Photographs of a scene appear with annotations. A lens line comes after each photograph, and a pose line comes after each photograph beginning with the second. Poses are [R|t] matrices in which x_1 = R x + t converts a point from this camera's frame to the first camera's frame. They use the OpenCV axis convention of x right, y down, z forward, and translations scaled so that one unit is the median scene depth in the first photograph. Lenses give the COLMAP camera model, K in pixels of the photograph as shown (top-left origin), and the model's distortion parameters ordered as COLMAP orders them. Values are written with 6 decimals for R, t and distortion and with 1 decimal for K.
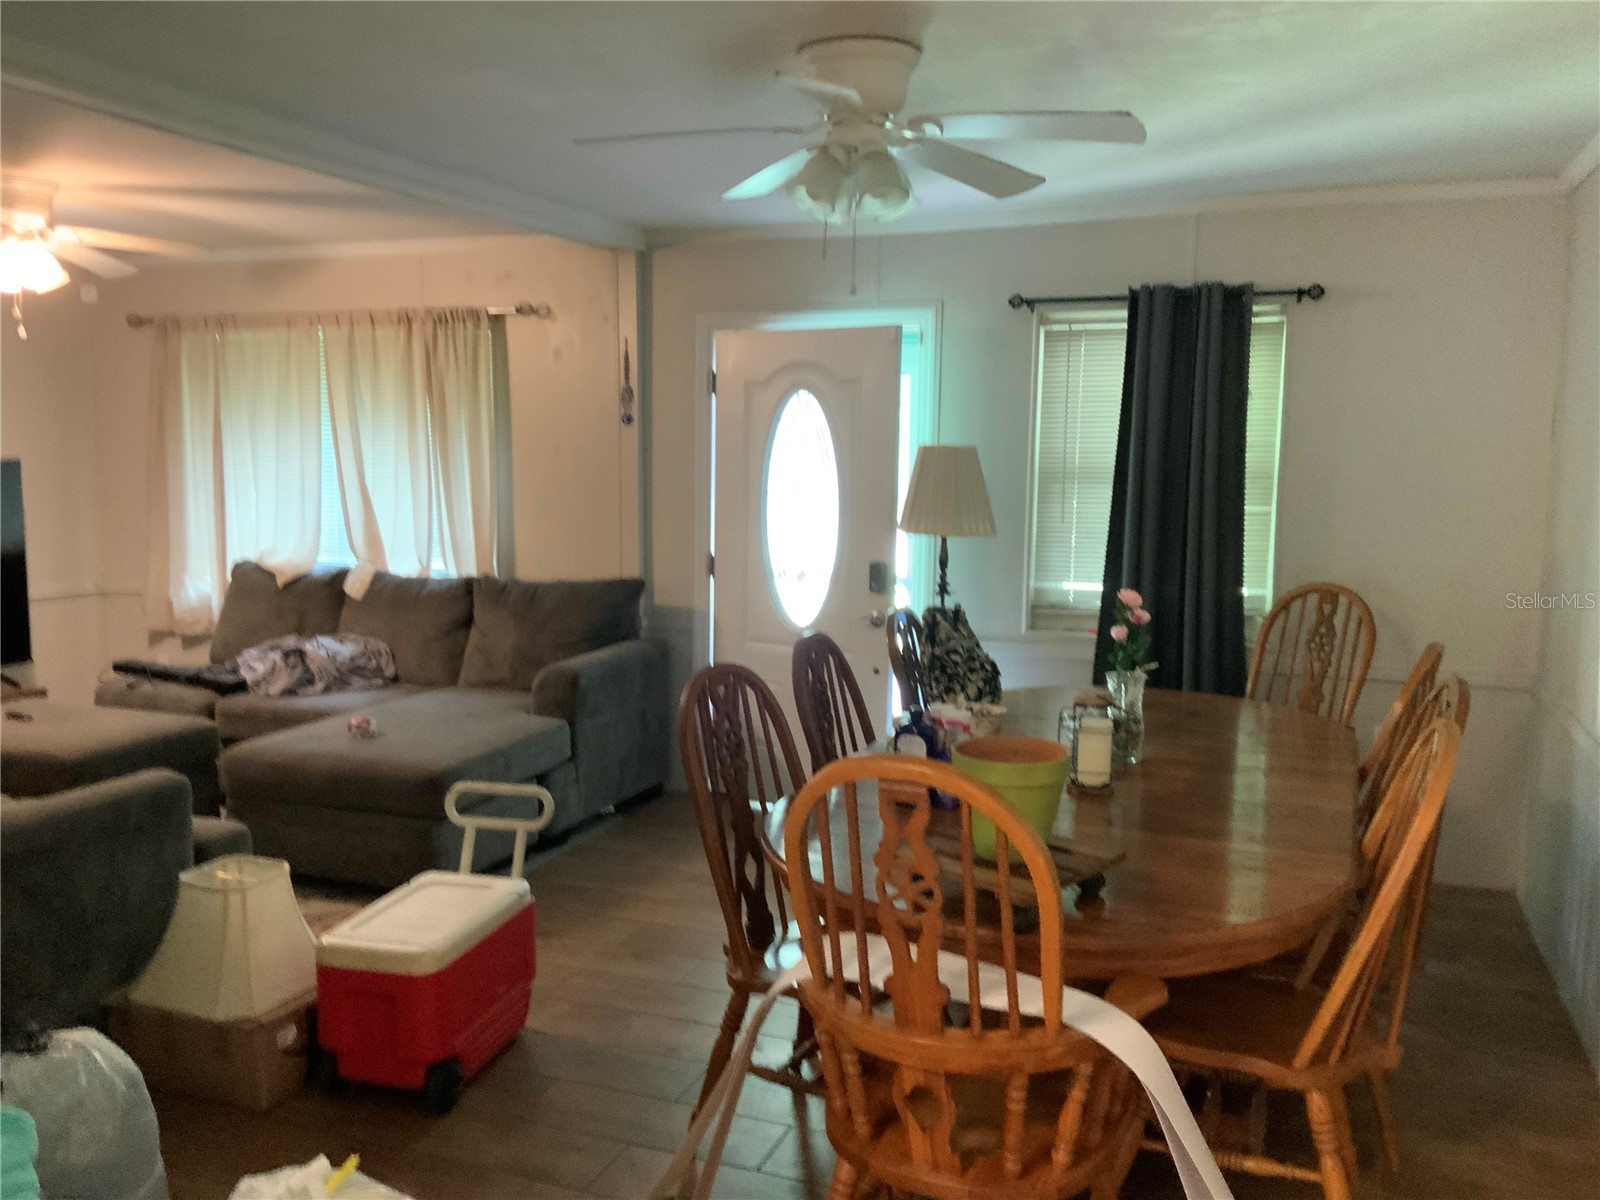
lens RADIAL K [[1321.7, 0, 791.3], [0, 1321.7, 598.5], [0, 0, 1]] dist [0.151699, -0.297633]
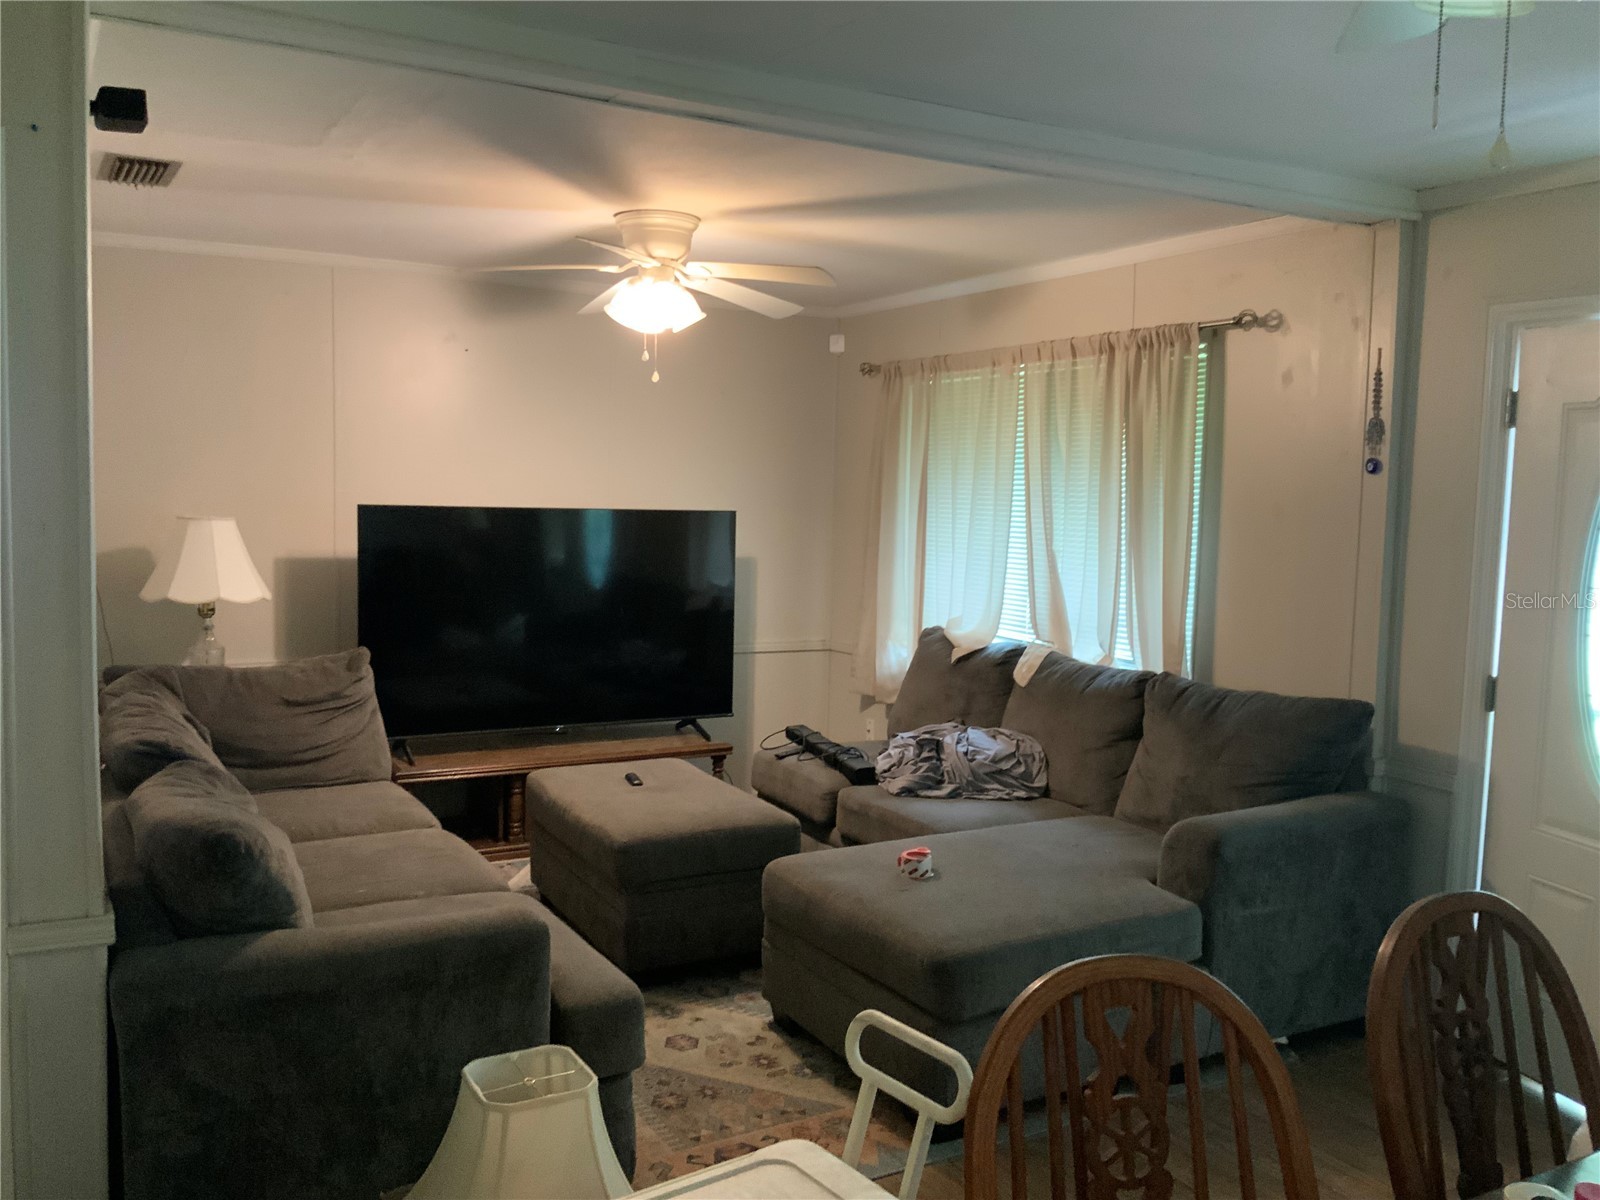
lens RADIAL K [[1321.7, 0, 791.3], [0, 1321.7, 598.5], [0, 0, 1]] dist [0.151699, -0.297633]
pose [[0.779017, 0.061484, -0.623980, 0.076653], [-0.086979, 0.996156, -0.010434, -0.034032], [0.620940, 0.062402, 0.781370, 0.274463]]
